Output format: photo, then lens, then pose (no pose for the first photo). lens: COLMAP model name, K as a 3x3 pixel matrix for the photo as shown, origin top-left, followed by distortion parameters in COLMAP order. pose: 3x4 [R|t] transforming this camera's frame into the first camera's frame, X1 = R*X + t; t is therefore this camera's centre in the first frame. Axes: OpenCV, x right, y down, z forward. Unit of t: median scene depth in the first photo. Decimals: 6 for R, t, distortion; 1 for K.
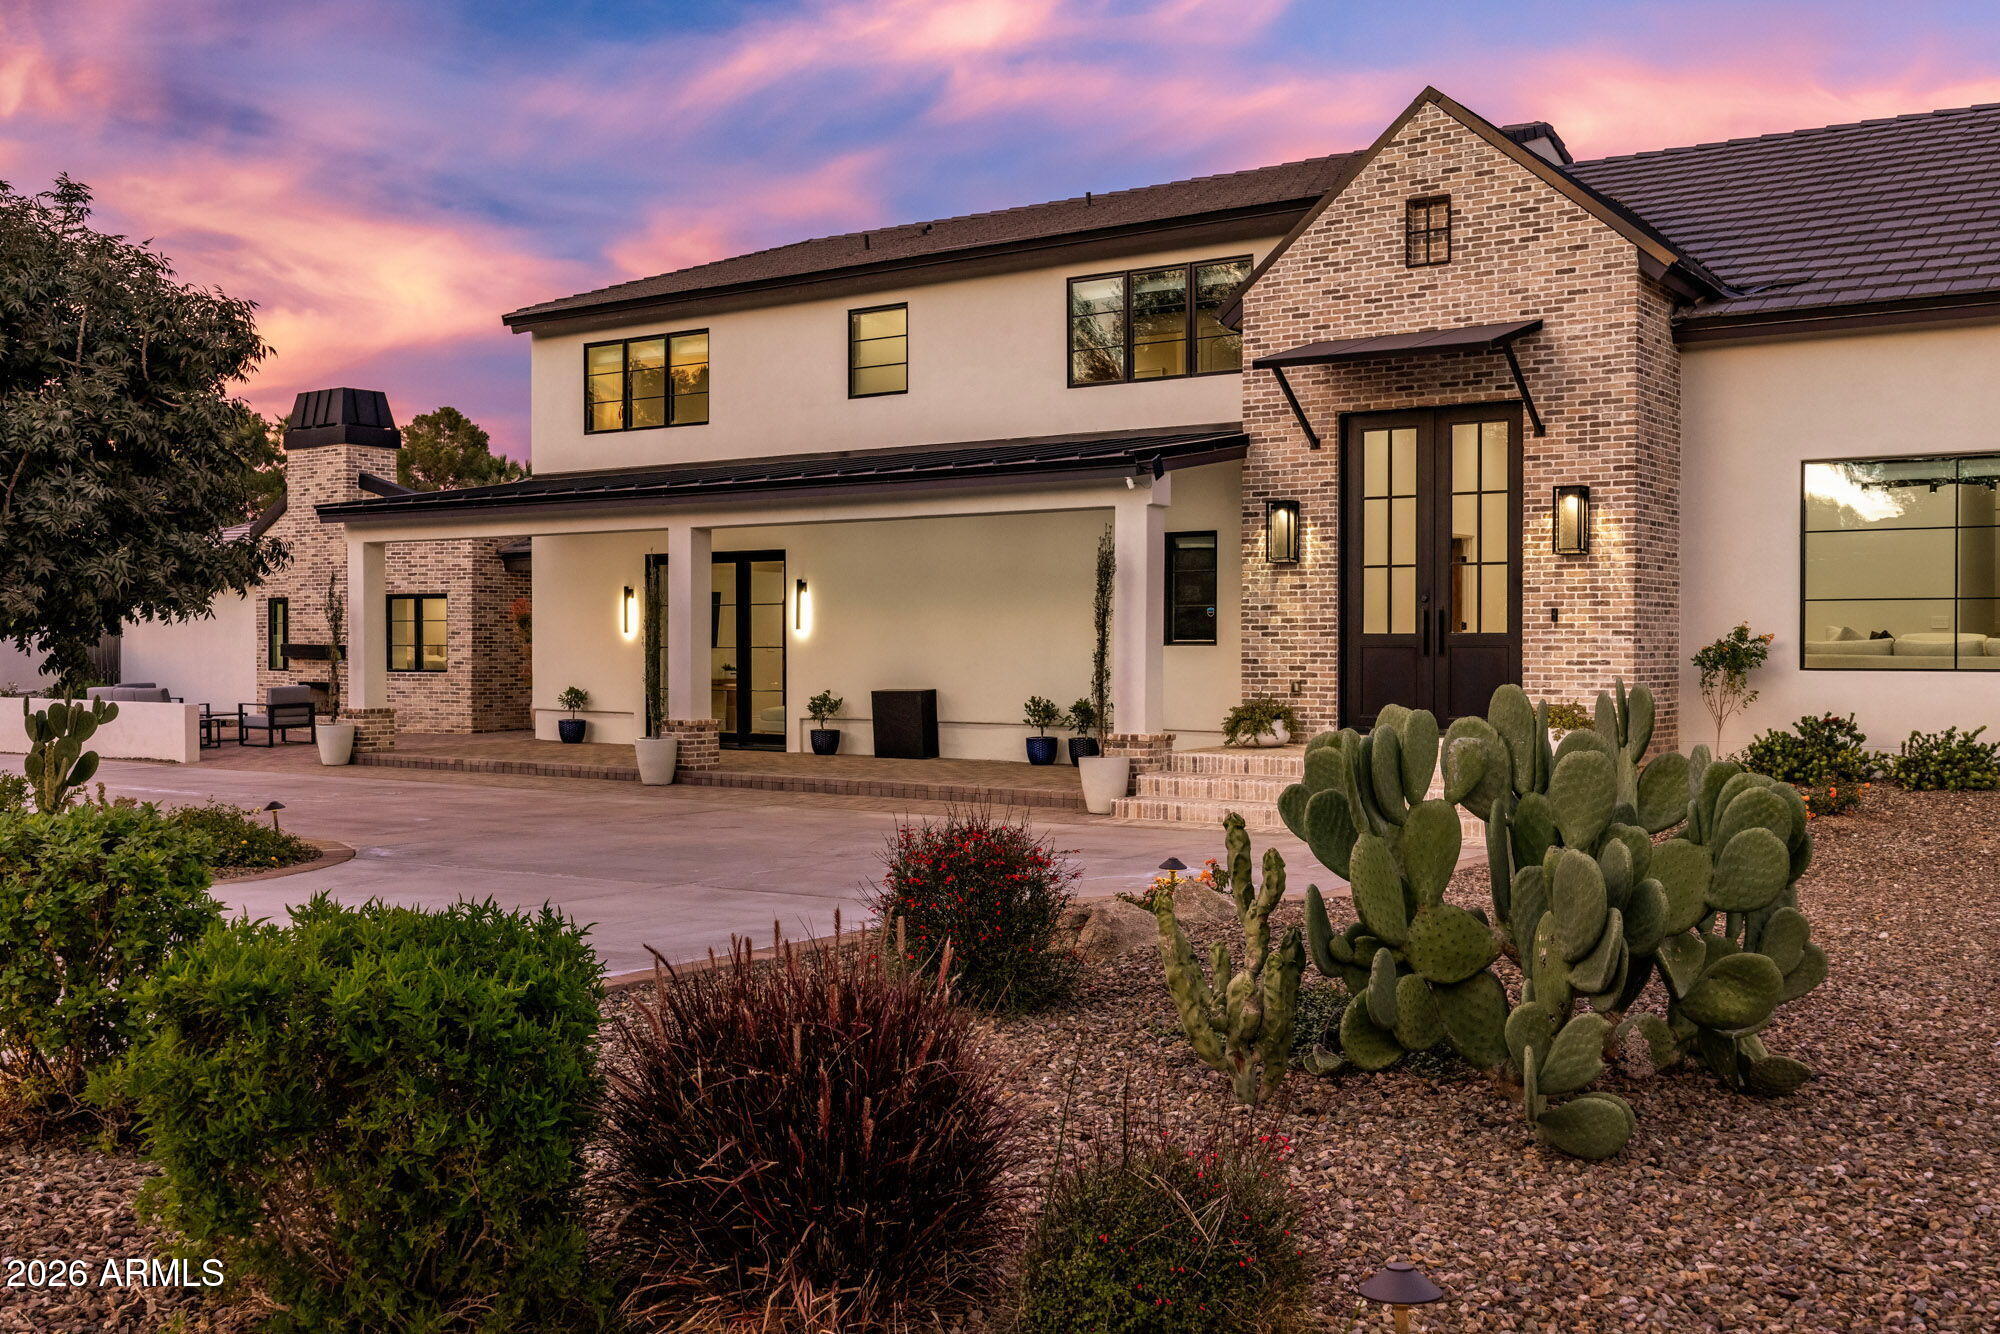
lens RADIAL K [[1944.0, 0, 1001.2], [0, 1944.0, 674.0], [0, 0, 1]] dist [-0.009516, 0.000000]
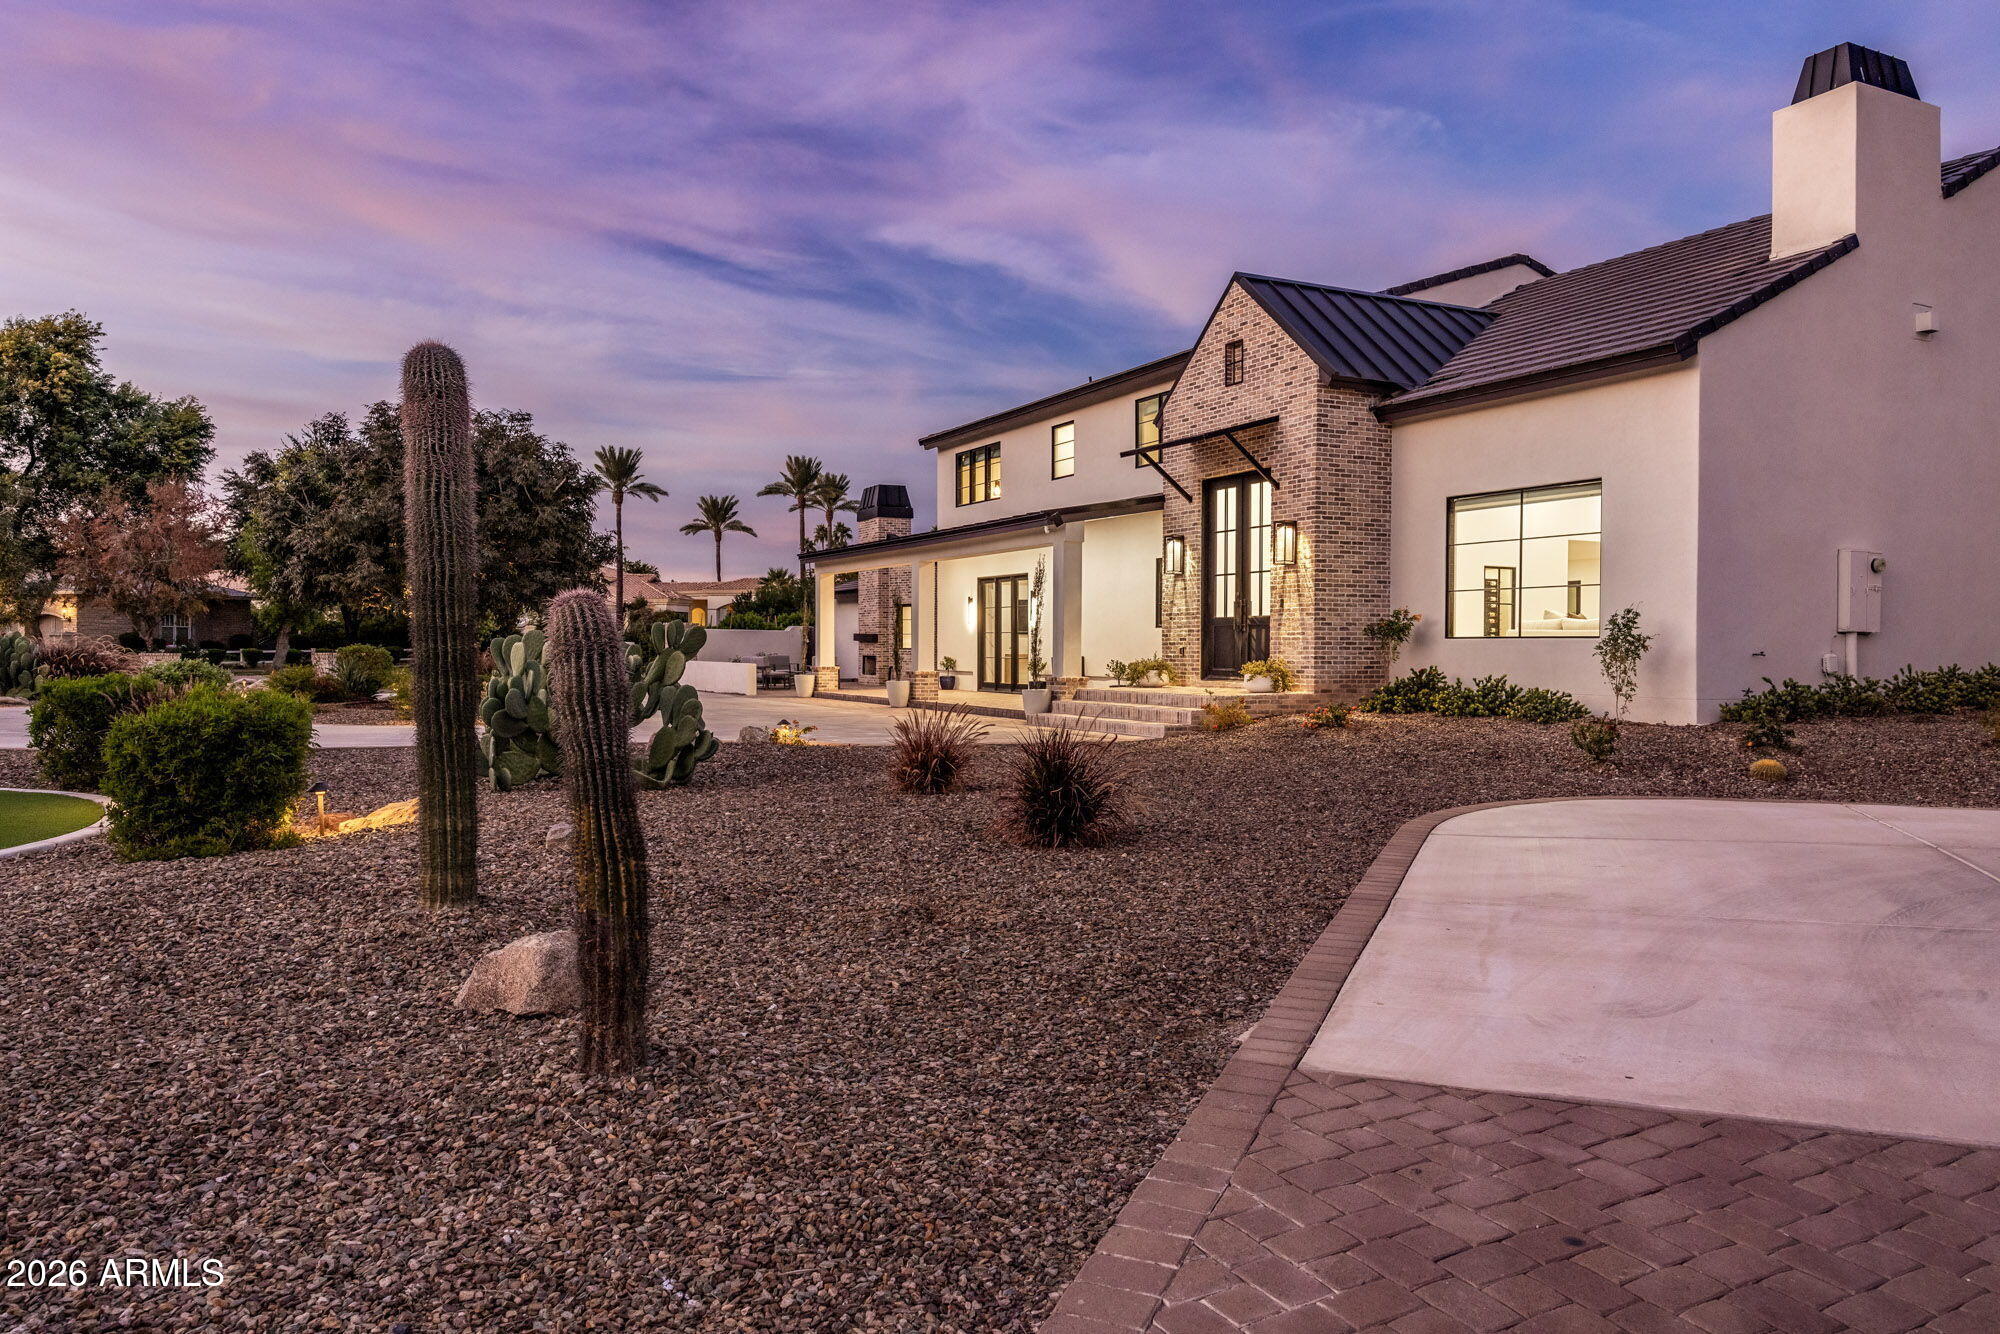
lens RADIAL K [[1467.6, 0, 990.8], [0, 1467.6, 666.3], [0, 0, 1]] dist [-0.007402, 0.000481]
pose [[0.872755, 0.007543, -0.488100, 0.619130], [-0.009127, 0.999958, -0.000865, 0.022385], [0.488073, 0.005210, 0.872787, -0.139610]]
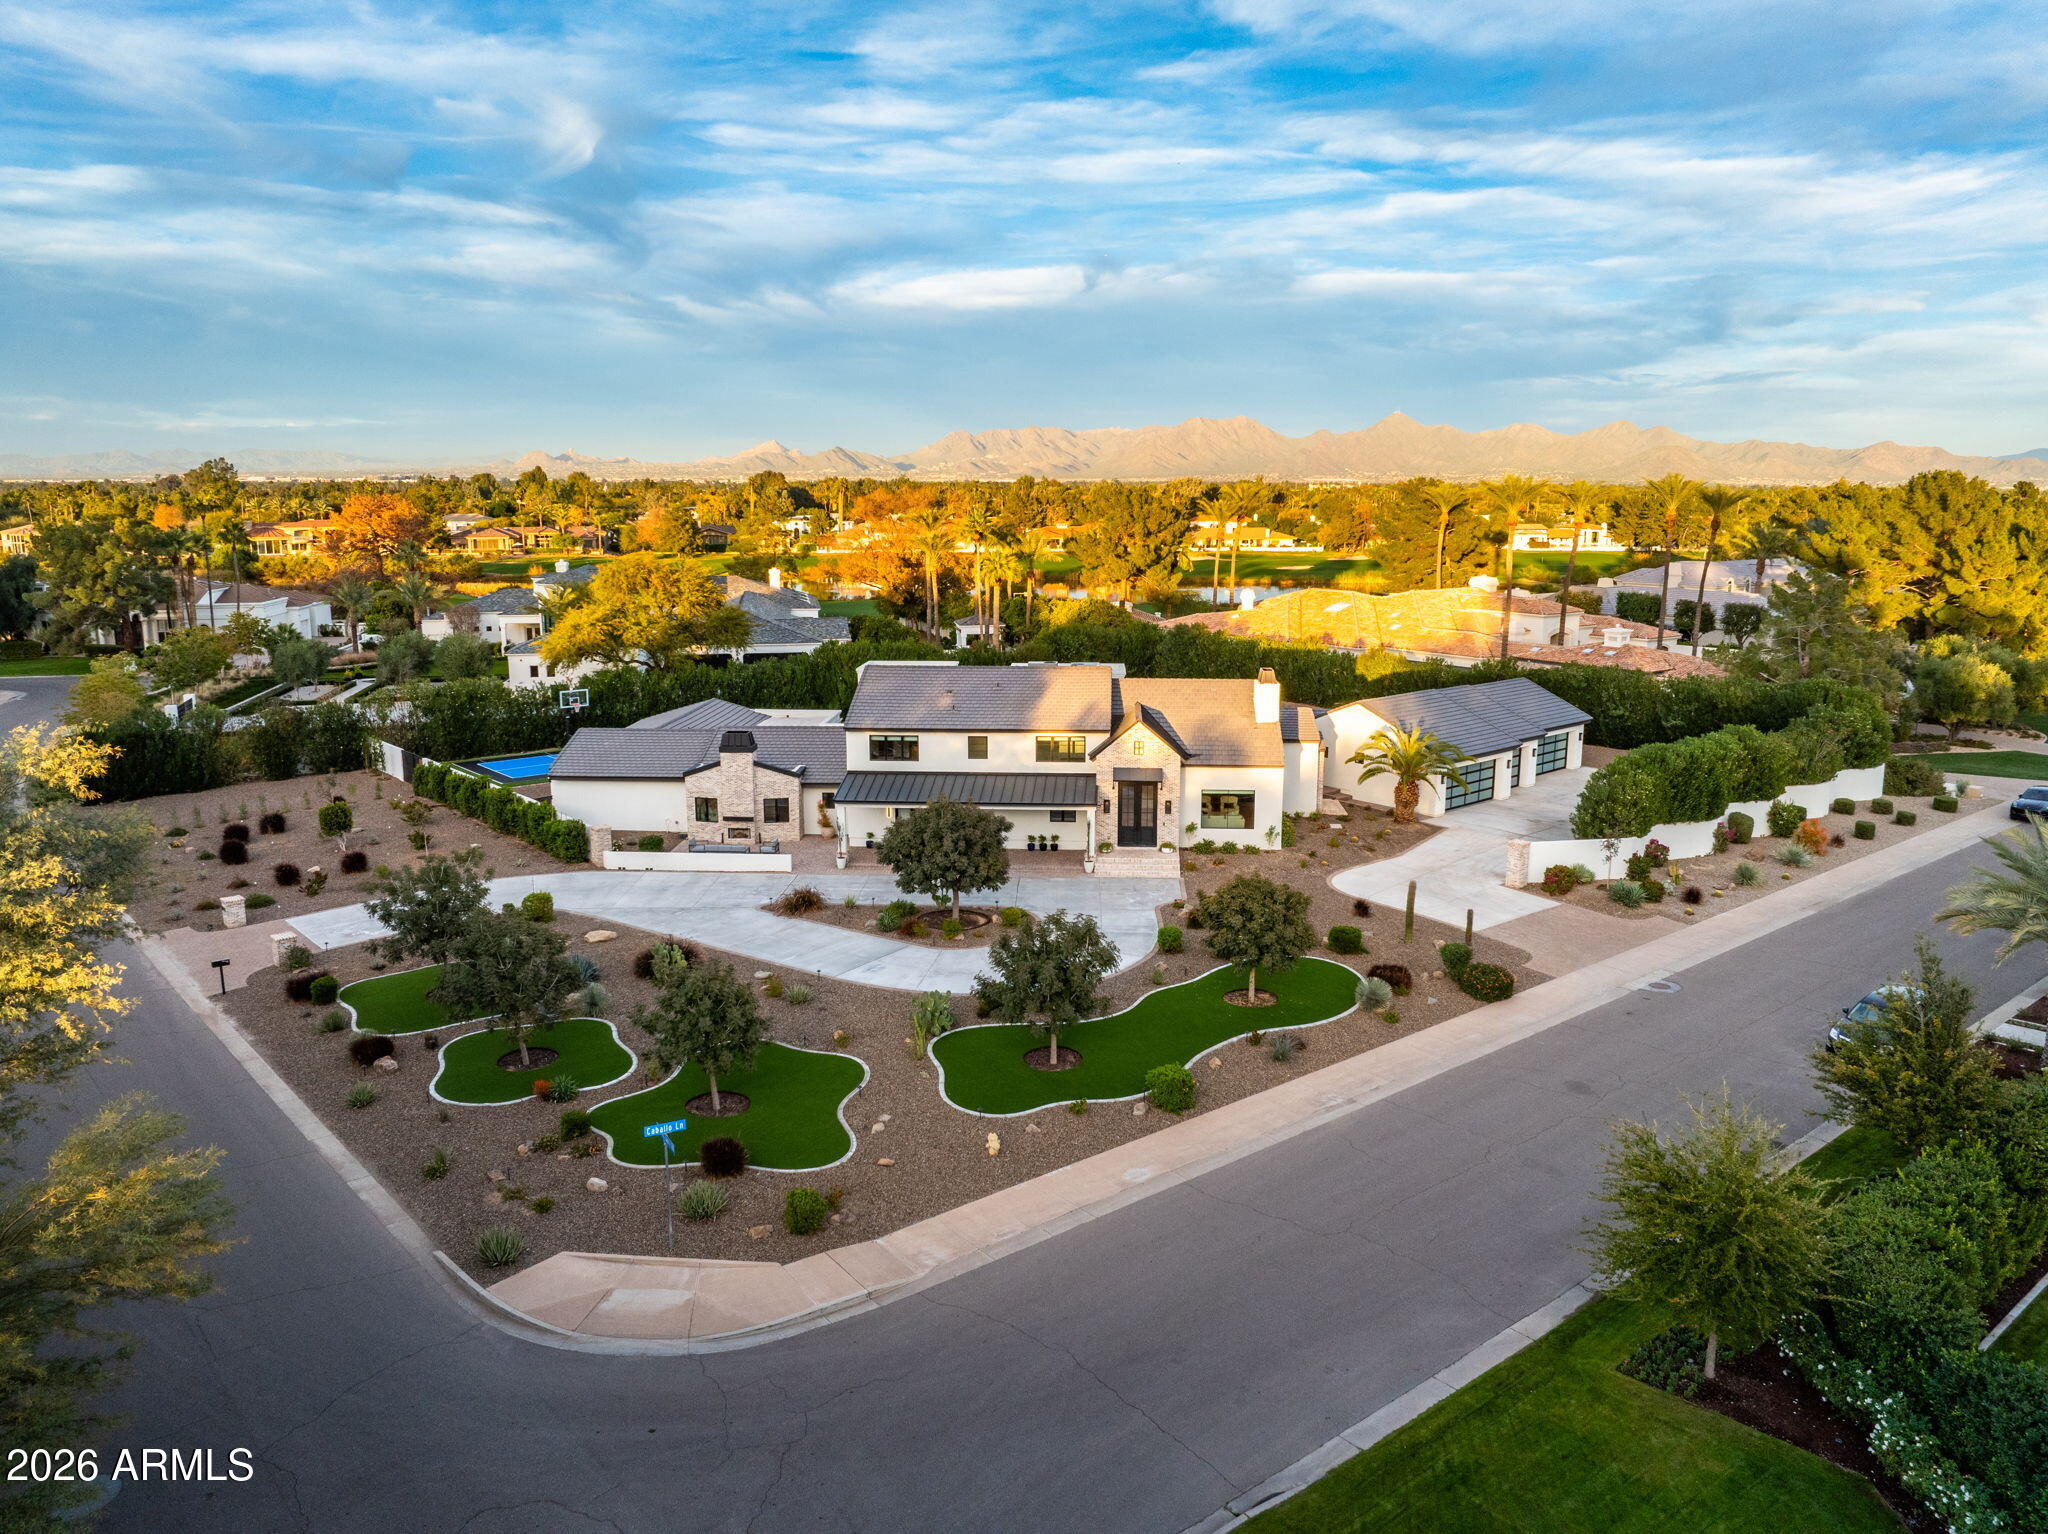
lens RADIAL K [[1472.0, 0, 1021.3], [0, 1472.0, 763.2], [0, 0, 1]] dist [-0.045235, -0.006137]
pose [[0.849844, -0.102378, 0.516995, -1.929795], [0.009450, 0.983754, 0.179274, -0.844373], [-0.526950, -0.147469, 0.837005, -1.938585]]
